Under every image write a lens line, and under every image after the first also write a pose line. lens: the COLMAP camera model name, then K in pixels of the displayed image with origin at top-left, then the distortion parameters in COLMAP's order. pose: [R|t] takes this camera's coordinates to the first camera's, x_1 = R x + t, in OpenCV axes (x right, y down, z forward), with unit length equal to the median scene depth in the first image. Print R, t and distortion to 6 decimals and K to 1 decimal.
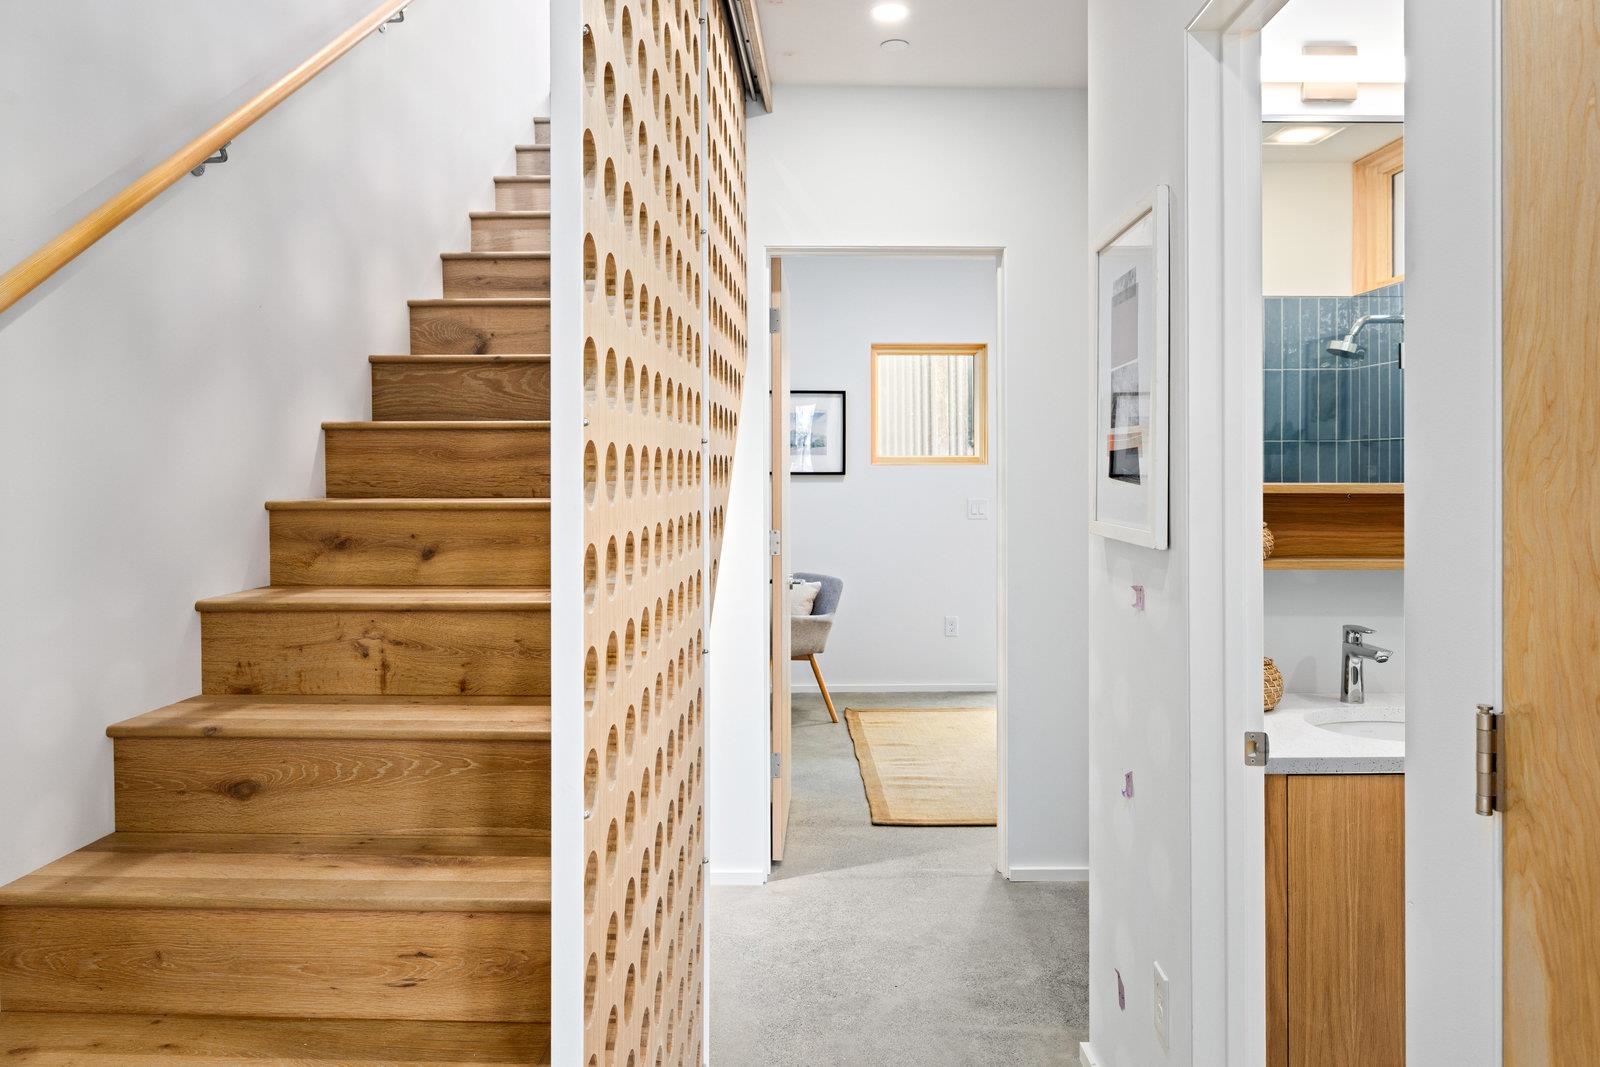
lens RADIAL K [[1099.5, 0, 800.8], [0, 1099.5, 469.2], [0, 0, 1]] dist [0.002779, 0.001342]
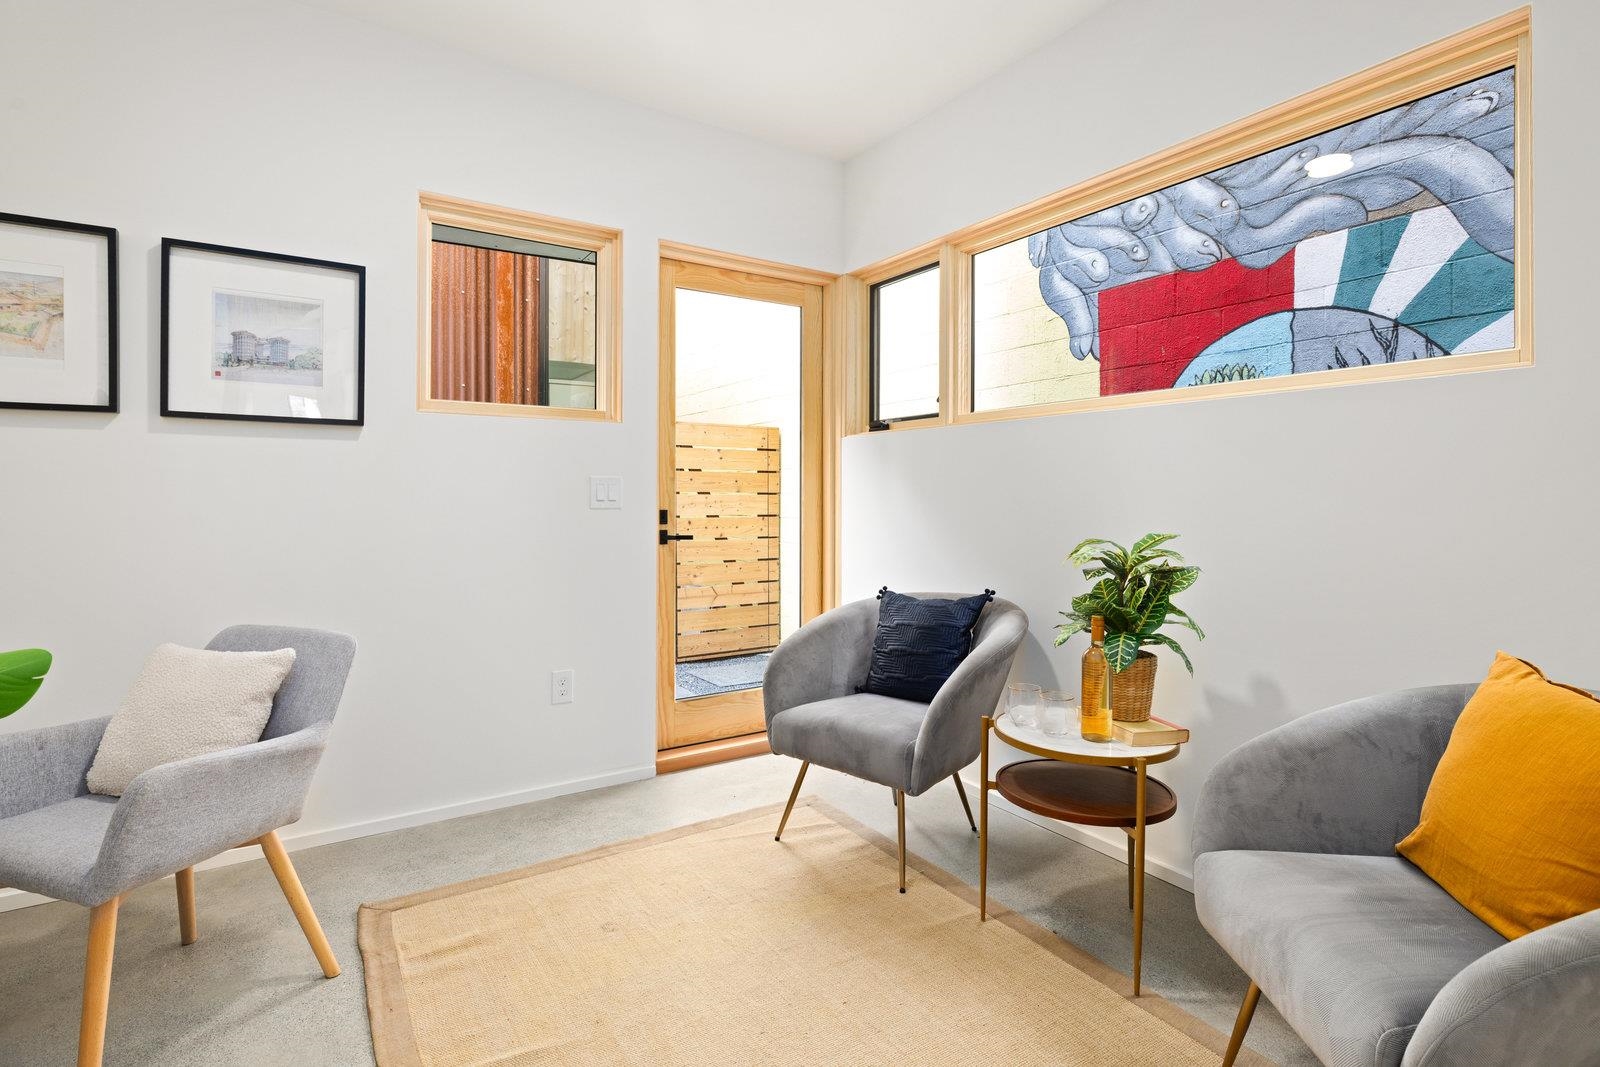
lens RADIAL K [[768.6, 0, 801.6], [0, 768.6, 496.2], [0, 0, 1]] dist [-0.003051, 0.000334]
pose [[0.849561, 0.007057, 0.527442, 0.024872], [-0.009777, 0.999949, 0.002371, 0.035922], [-0.527399, -0.007171, 0.849587, 0.574938]]
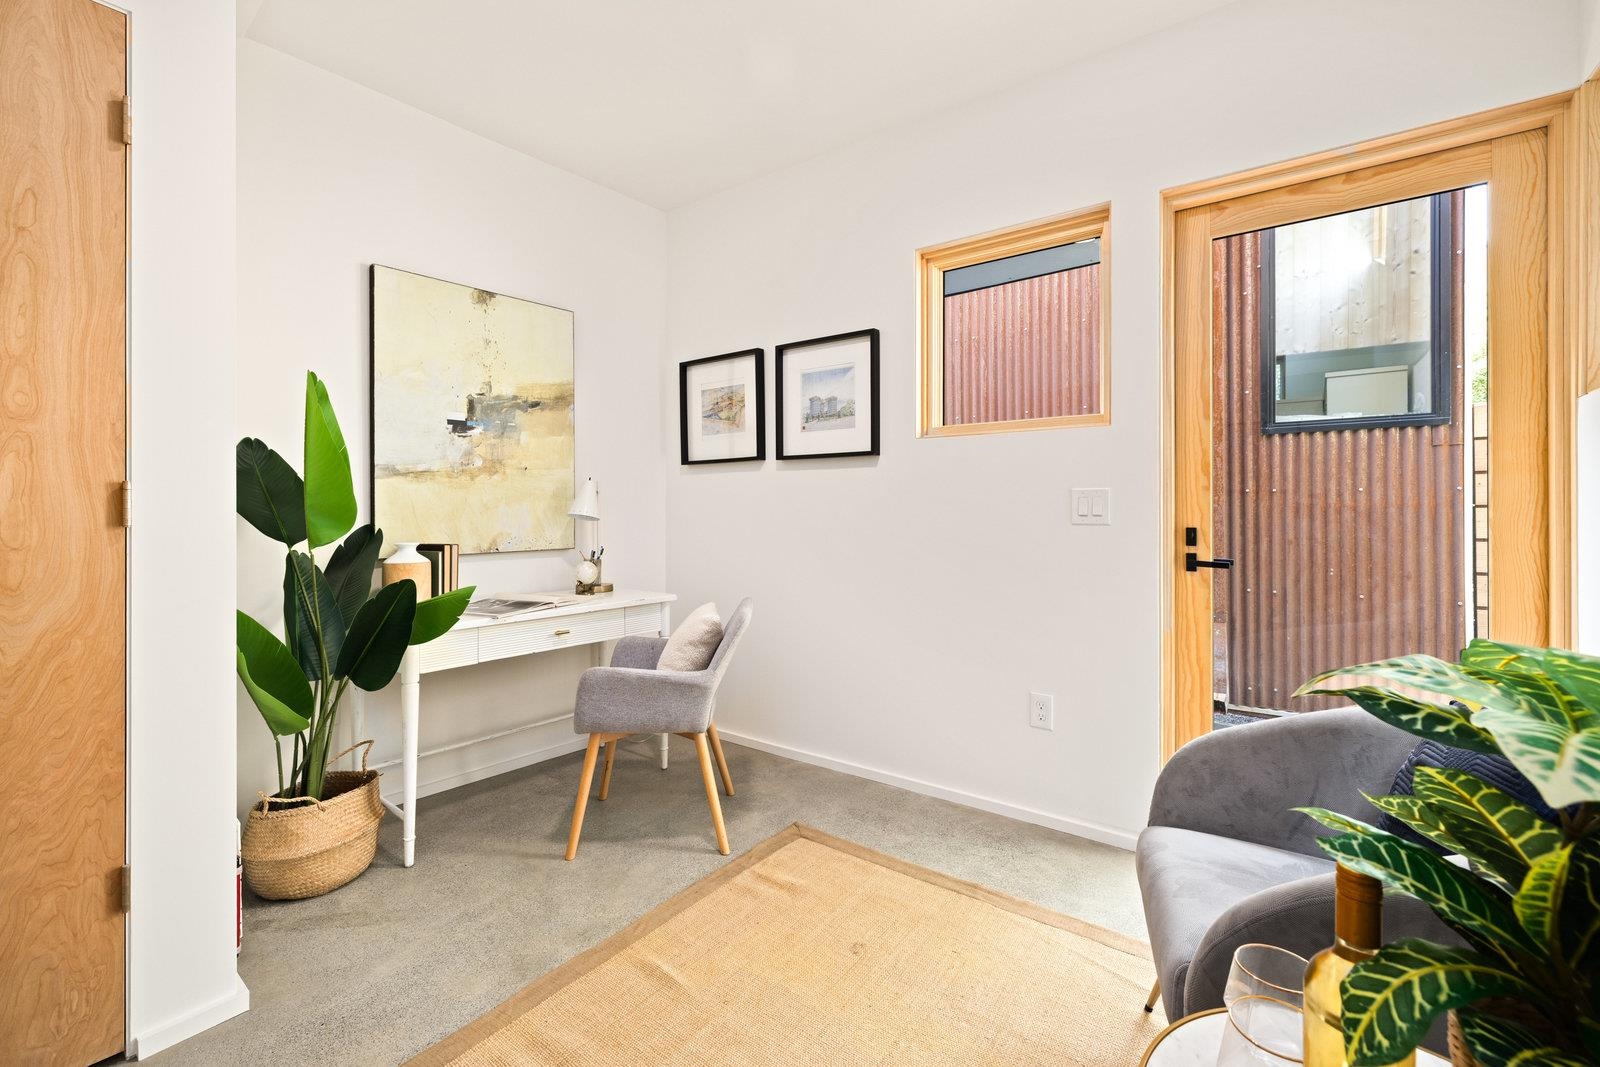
lens RADIAL K [[675.9, 0, 803.1], [0, 675.9, 506.8], [0, 0, 1]] dist [0.001233, 0.000473]
pose [[0.796809, 0.002275, -0.604226, 0.254186], [-0.000337, 0.999994, 0.003321, 0.035088], [0.604231, -0.002443, 0.796806, 0.646913]]
